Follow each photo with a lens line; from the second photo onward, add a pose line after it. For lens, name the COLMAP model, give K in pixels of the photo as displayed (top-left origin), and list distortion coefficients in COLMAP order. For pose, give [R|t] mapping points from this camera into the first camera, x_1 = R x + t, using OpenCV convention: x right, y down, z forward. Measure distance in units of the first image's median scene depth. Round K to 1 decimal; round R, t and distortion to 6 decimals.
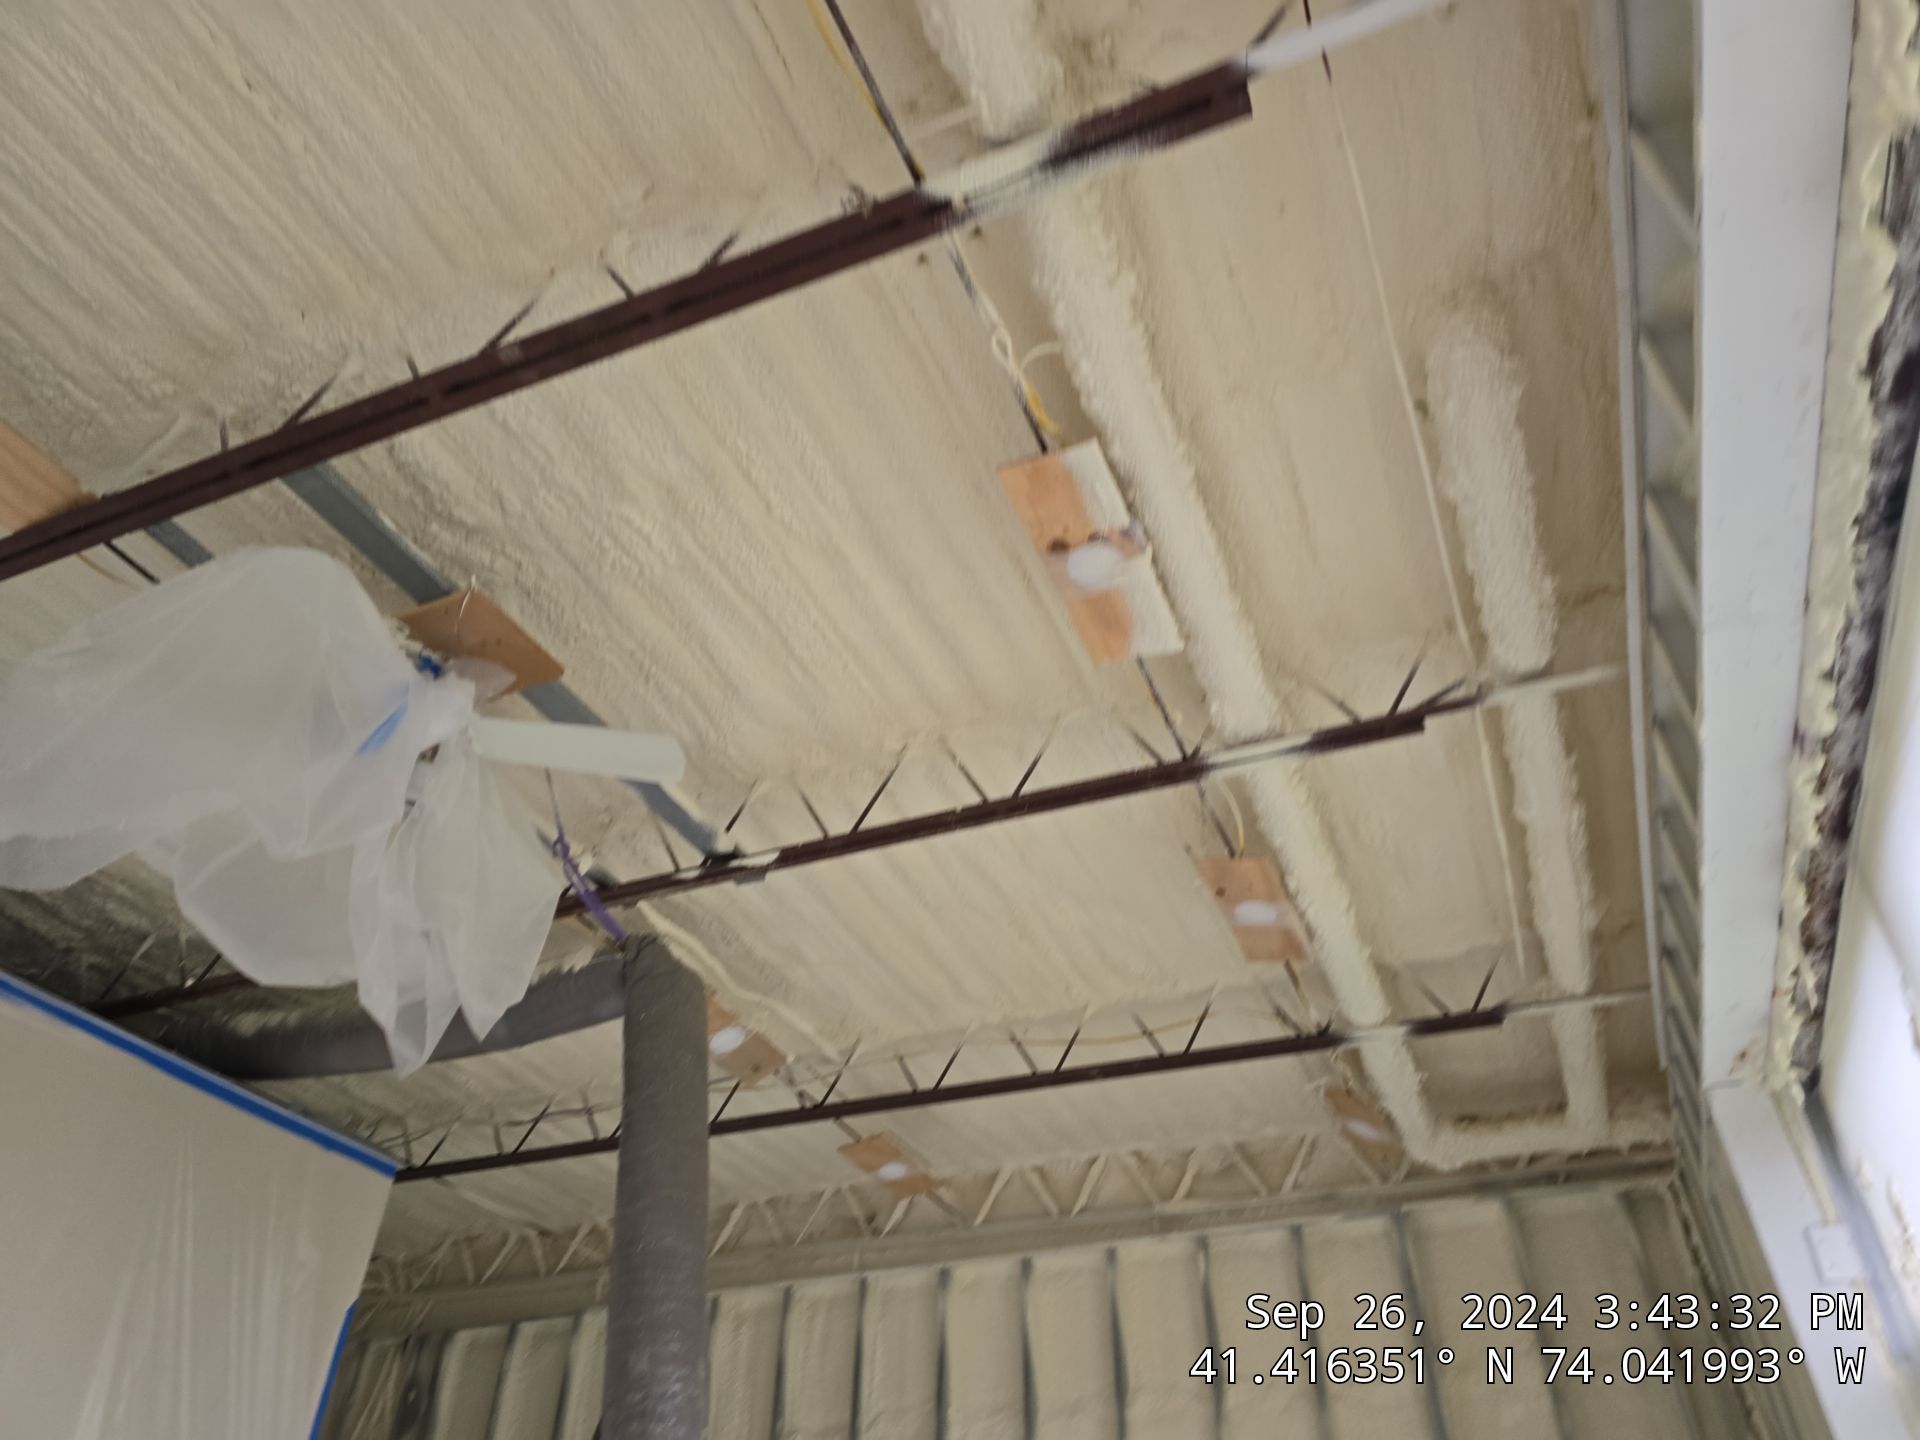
lens RADIAL K [[1259.6, 0, 961.8], [0, 1259.6, 729.5], [0, 0, 1]] dist [0.065901, -0.054716]
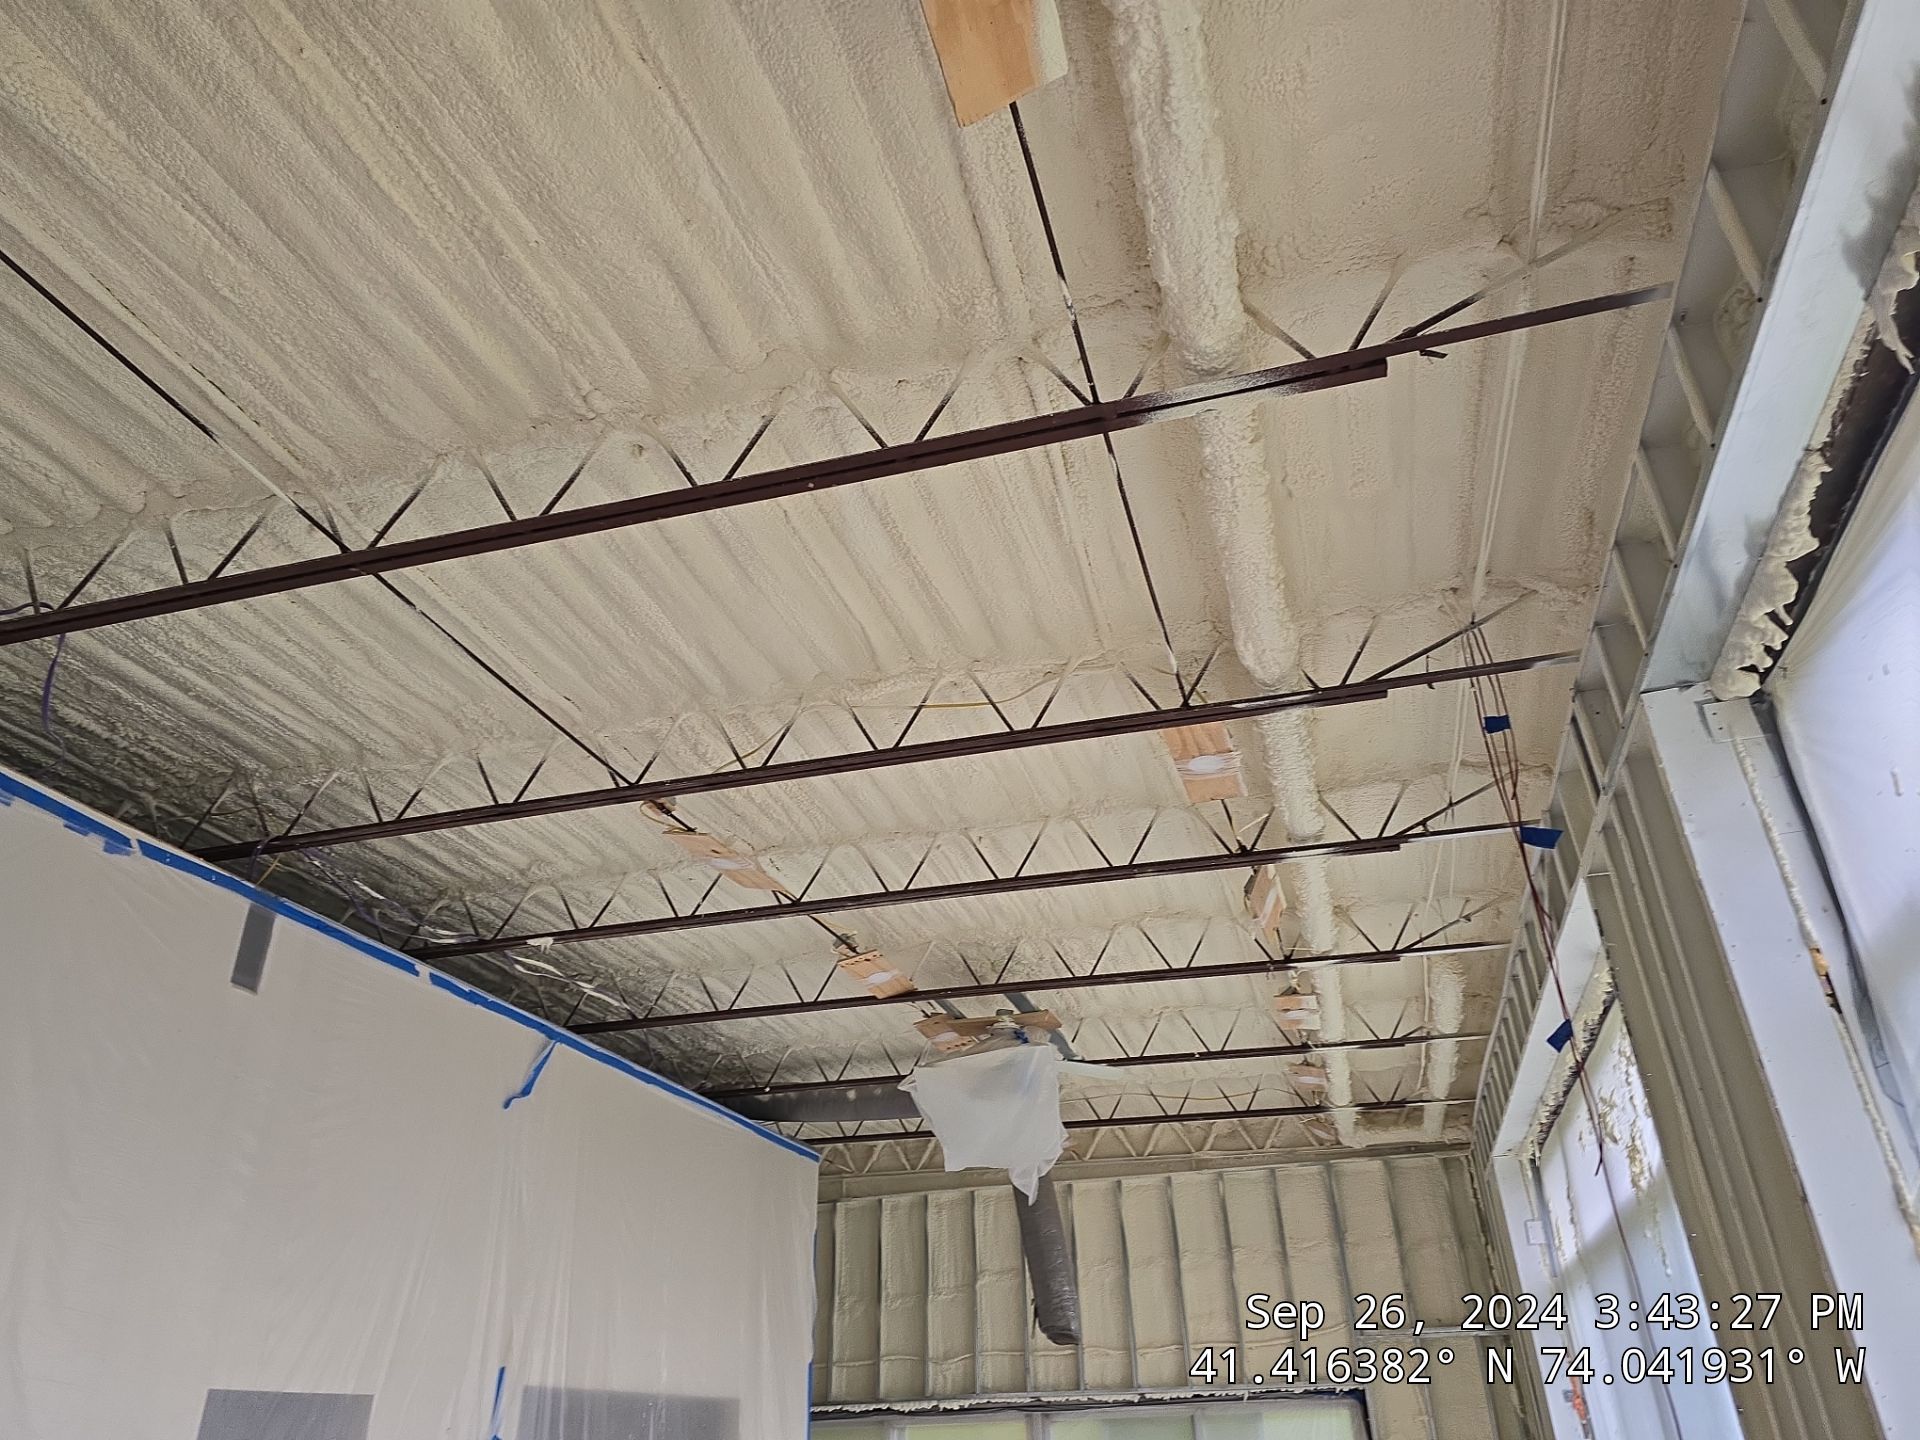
lens RADIAL K [[1259.6, 0, 961.8], [0, 1259.6, 729.5], [0, 0, 1]] dist [0.065901, -0.054716]
pose [[0.991481, 0.031664, 0.126346, -0.450804], [-0.052517, 0.984844, 0.165300, -0.534177], [-0.119197, -0.170527, 0.978117, -0.662452]]
